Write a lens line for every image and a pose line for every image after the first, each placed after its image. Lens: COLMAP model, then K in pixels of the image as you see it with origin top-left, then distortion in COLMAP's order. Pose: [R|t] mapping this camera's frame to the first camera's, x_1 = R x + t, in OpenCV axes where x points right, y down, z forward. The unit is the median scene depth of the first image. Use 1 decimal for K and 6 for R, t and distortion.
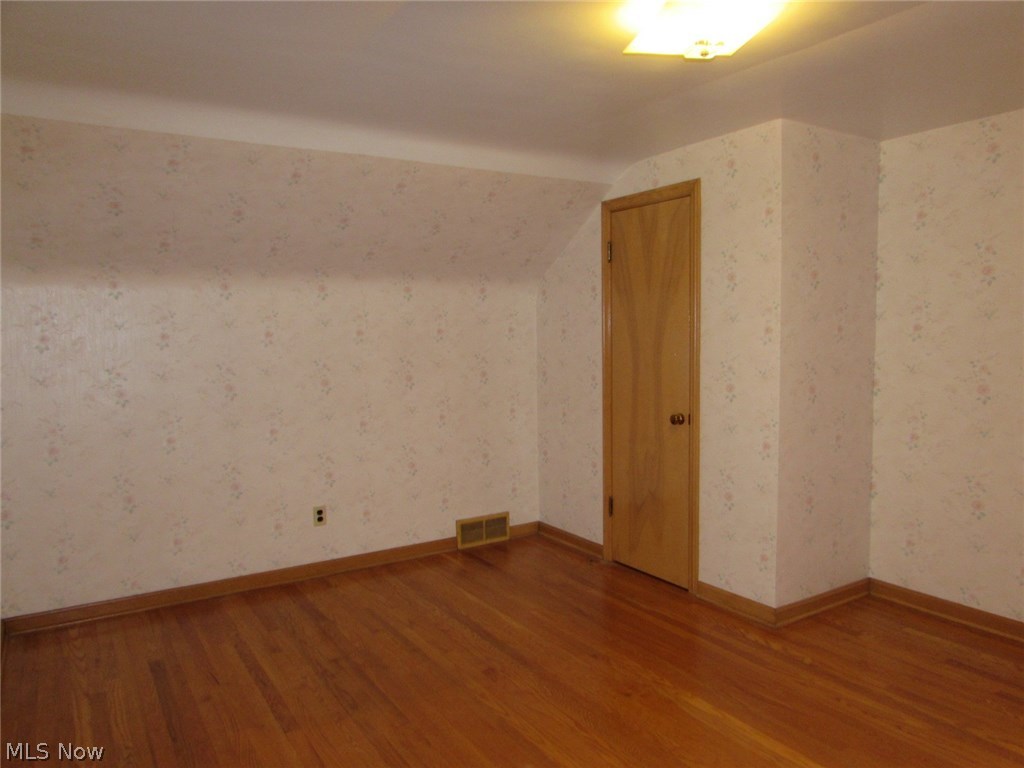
lens RADIAL K [[721.5, 0, 512.0], [0, 721.5, 384.0], [0, 0, 1]] dist [-0.036832, 0.010480]
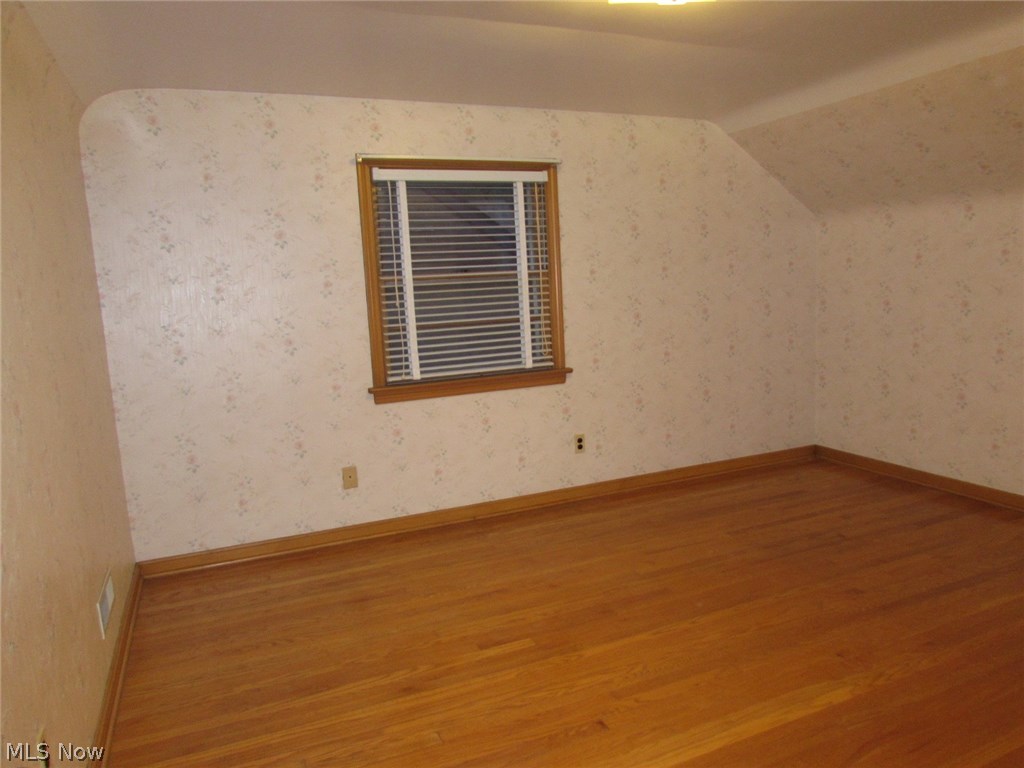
lens RADIAL K [[721.5, 0, 512.0], [0, 721.5, 384.0], [0, 0, 1]] dist [-0.036832, 0.010480]
pose [[-0.139586, 0.171498, -0.975246, 0.817678], [-0.025800, 0.983924, 0.176716, -0.051214], [0.989874, 0.049829, -0.132917, 0.522577]]
